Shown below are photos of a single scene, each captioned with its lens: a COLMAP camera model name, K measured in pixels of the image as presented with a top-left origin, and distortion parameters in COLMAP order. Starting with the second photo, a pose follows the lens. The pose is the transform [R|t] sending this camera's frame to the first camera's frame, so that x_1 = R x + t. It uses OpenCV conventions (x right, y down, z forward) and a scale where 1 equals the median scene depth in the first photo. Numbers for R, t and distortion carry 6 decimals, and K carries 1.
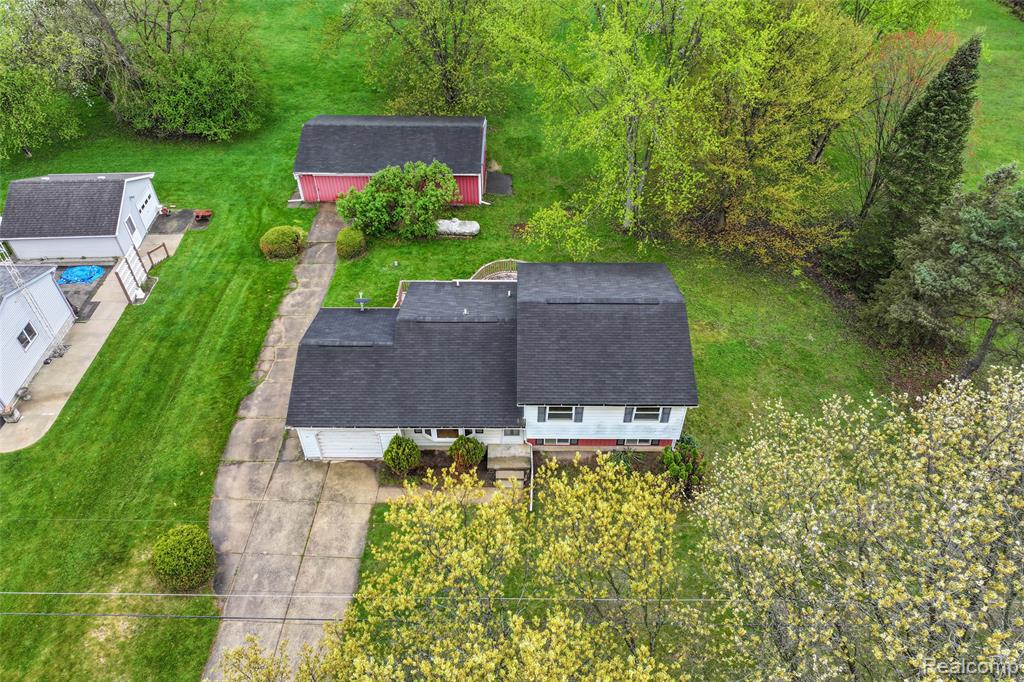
lens RADIAL K [[718.1, 0, 512.0], [0, 718.1, 341.0], [0, 0, 1]] dist [0.007309, 0.007507]
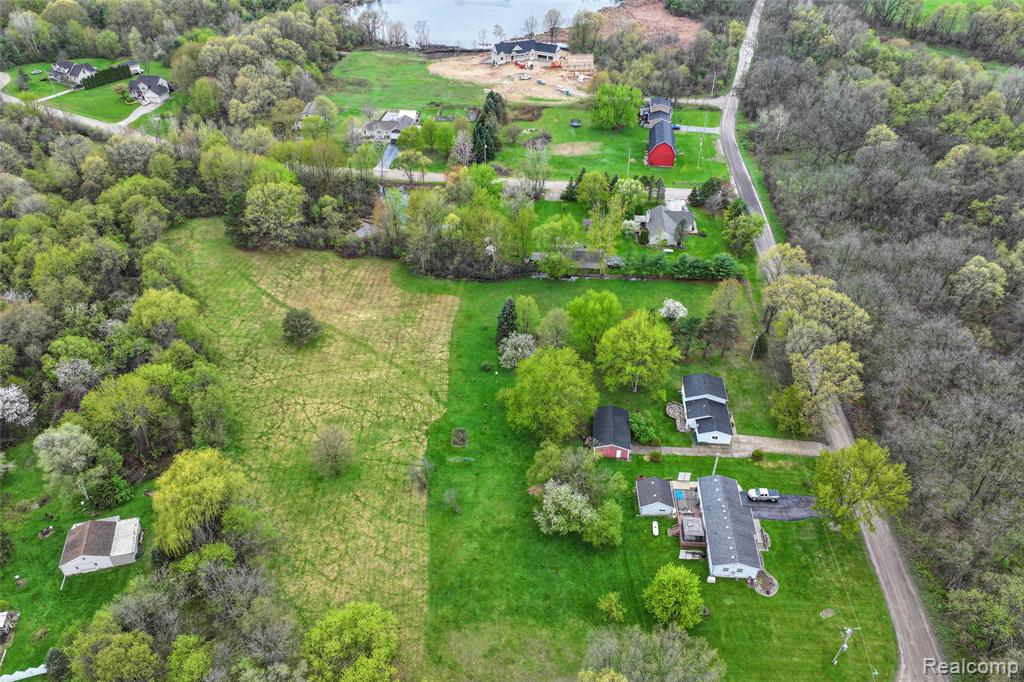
lens RADIAL K [[718.1, 0, 512.0], [0, 718.1, 341.0], [0, 0, 1]] dist [0.007309, 0.007507]
pose [[0.073724, -0.609641, 0.789241, -3.034298], [0.693154, 0.600310, 0.398955, -2.564456], [-0.717009, 0.517653, 0.466833, -0.465184]]
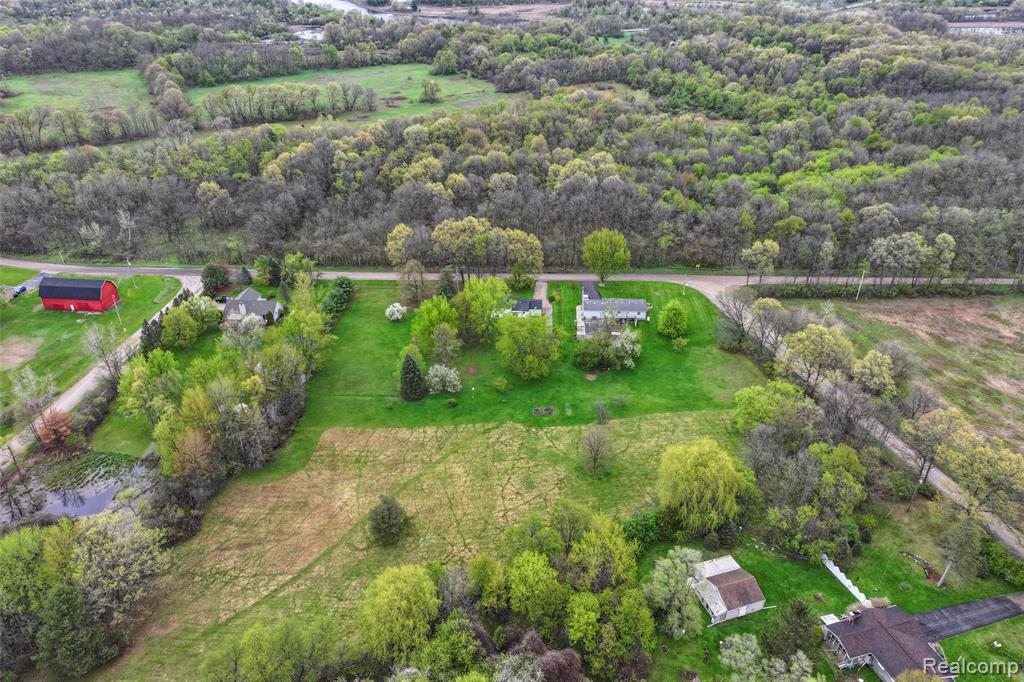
lens RADIAL K [[718.1, 0, 512.0], [0, 718.1, 341.0], [0, 0, 1]] dist [0.007309, 0.007507]
pose [[-0.999410, -0.010906, 0.032558, -0.214550], [0.028031, 0.288484, 0.957074, -5.622708], [-0.019830, 0.957422, -0.288009, 2.789807]]
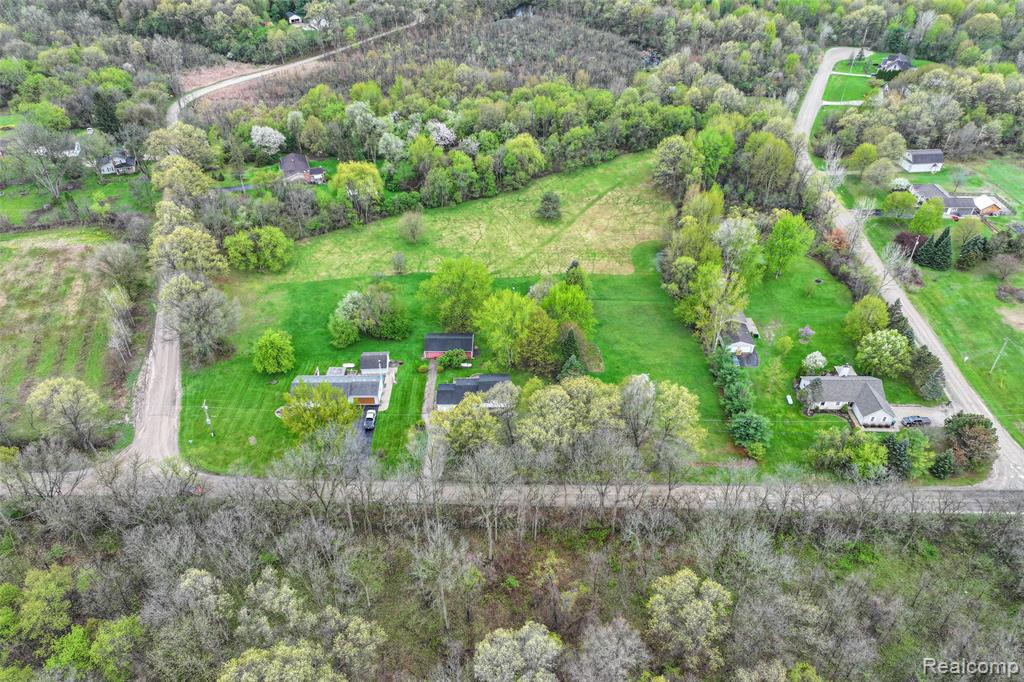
lens RADIAL K [[718.1, 0, 512.0], [0, 718.1, 341.0], [0, 0, 1]] dist [0.007309, 0.007507]
pose [[0.999939, -0.005057, 0.009863, 0.158616], [0.006470, 0.988835, -0.148875, 0.343735], [-0.009000, 0.148930, 0.988807, -3.352827]]
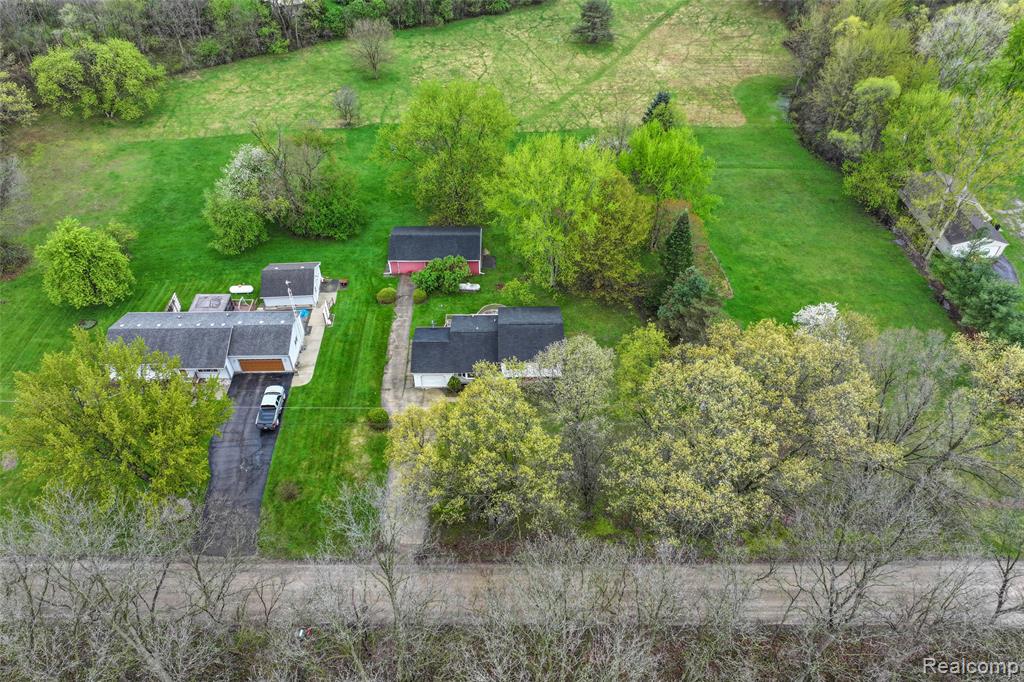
lens RADIAL K [[718.1, 0, 512.0], [0, 718.1, 341.0], [0, 0, 1]] dist [0.007309, 0.007507]
pose [[0.999686, -0.014646, 0.020351, 0.002985], [0.014994, 0.999743, -0.017023, 0.038901], [-0.020096, 0.017322, 0.999648, -1.212334]]
